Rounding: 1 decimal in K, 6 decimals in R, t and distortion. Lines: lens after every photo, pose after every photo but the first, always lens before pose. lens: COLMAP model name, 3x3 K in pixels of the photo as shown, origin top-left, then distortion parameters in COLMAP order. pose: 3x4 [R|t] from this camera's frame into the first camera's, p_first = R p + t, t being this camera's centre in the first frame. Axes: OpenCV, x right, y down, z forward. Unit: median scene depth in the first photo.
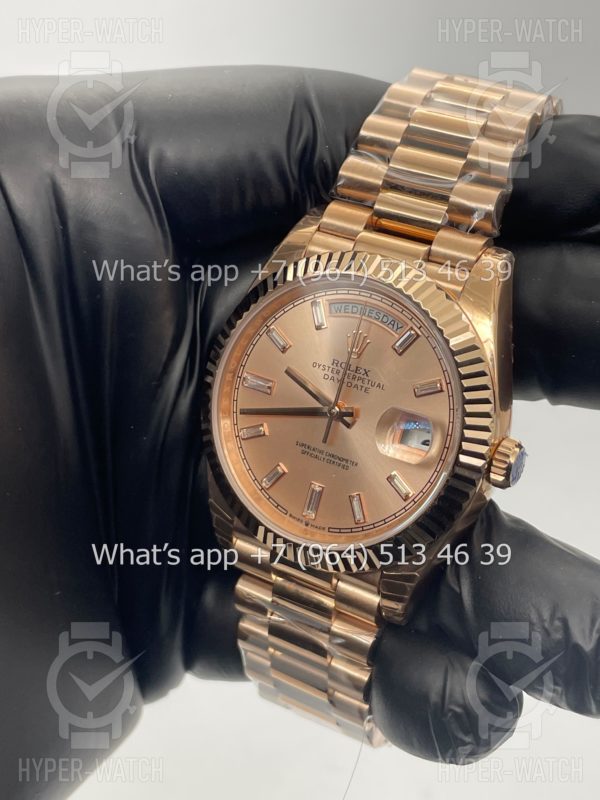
lens RADIAL K [[1184.8, 0, 299.2], [0, 1184.8, 401.1], [0, 0, 1]] dist [0.147552, 0.000000]
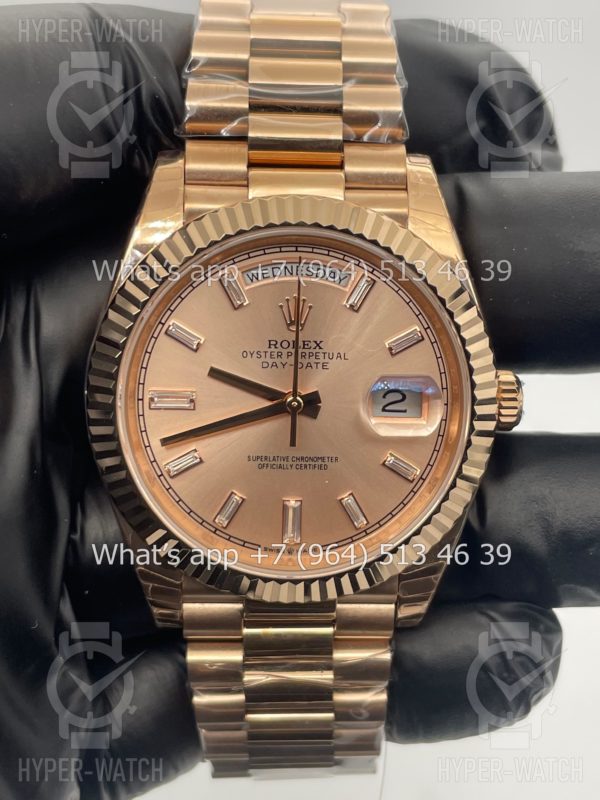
lens RADIAL K [[1184.8, 0, 299.5], [0, 1184.8, 400.1], [0, 0, 1]] dist [0.147552, 0.000000]
pose [[0.841815, -0.300642, 0.448288, -0.316553], [0.276766, 0.953452, 0.119705, -0.086157], [-0.463409, 0.023302, 0.885838, 0.304438]]
